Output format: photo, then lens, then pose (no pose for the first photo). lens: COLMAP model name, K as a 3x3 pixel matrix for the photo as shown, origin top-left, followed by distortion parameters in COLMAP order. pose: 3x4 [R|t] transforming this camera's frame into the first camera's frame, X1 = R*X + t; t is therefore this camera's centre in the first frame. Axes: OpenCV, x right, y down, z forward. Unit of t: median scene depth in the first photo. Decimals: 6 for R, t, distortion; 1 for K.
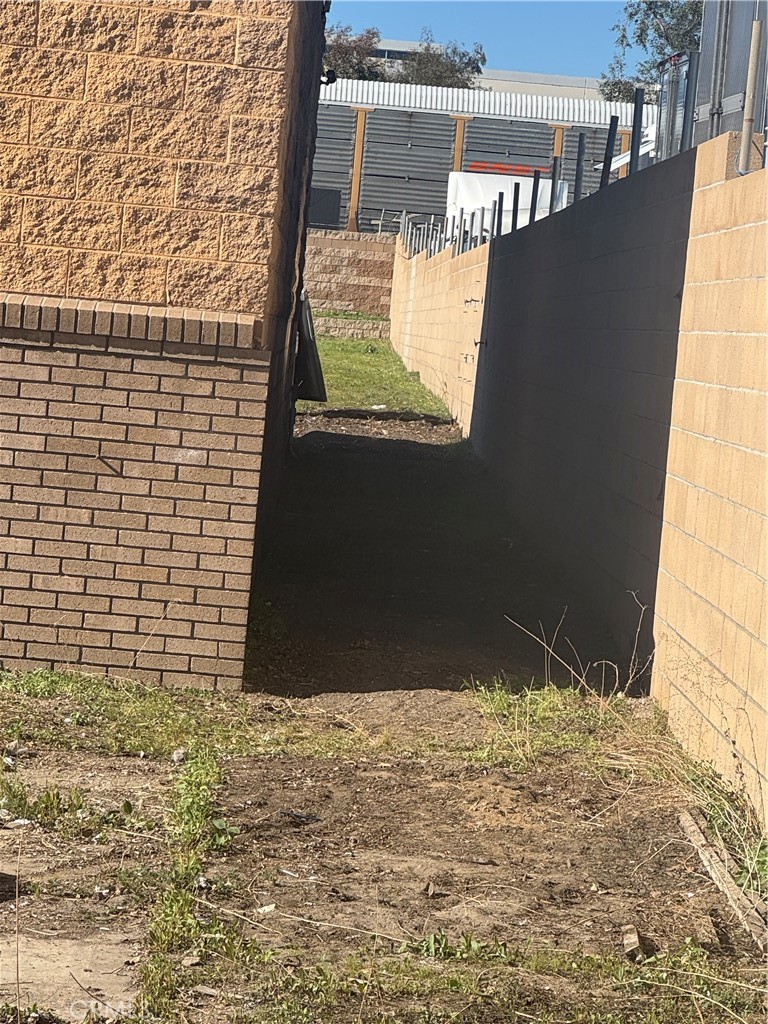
lens RADIAL K [[3612.5, 0, 384.1], [0, 3612.5, 511.9], [0, 0, 1]] dist [-0.157931, 0.000000]
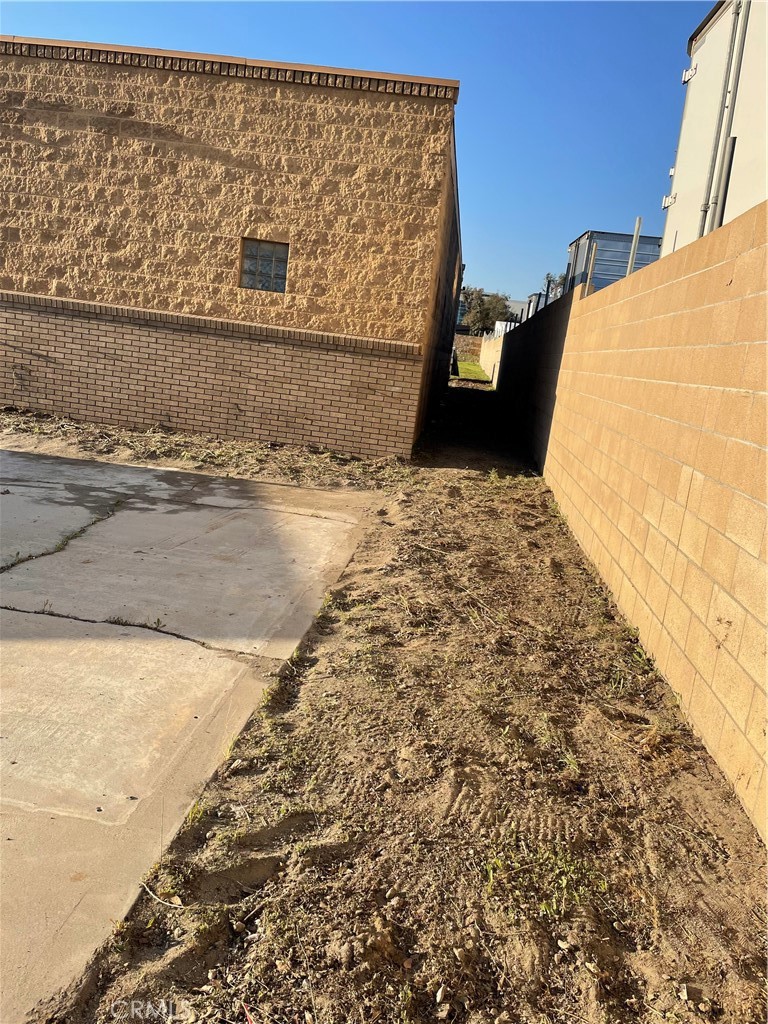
lens RADIAL K [[771.5, 0, 378.1], [0, 771.5, 515.8], [0, 0, 1]] dist [0.085028, -0.000766]
pose [[0.990737, 0.059346, -0.122142, 0.019087], [-0.040884, 0.988073, 0.148458, -0.005826], [0.129496, -0.142089, 0.981347, 0.320236]]
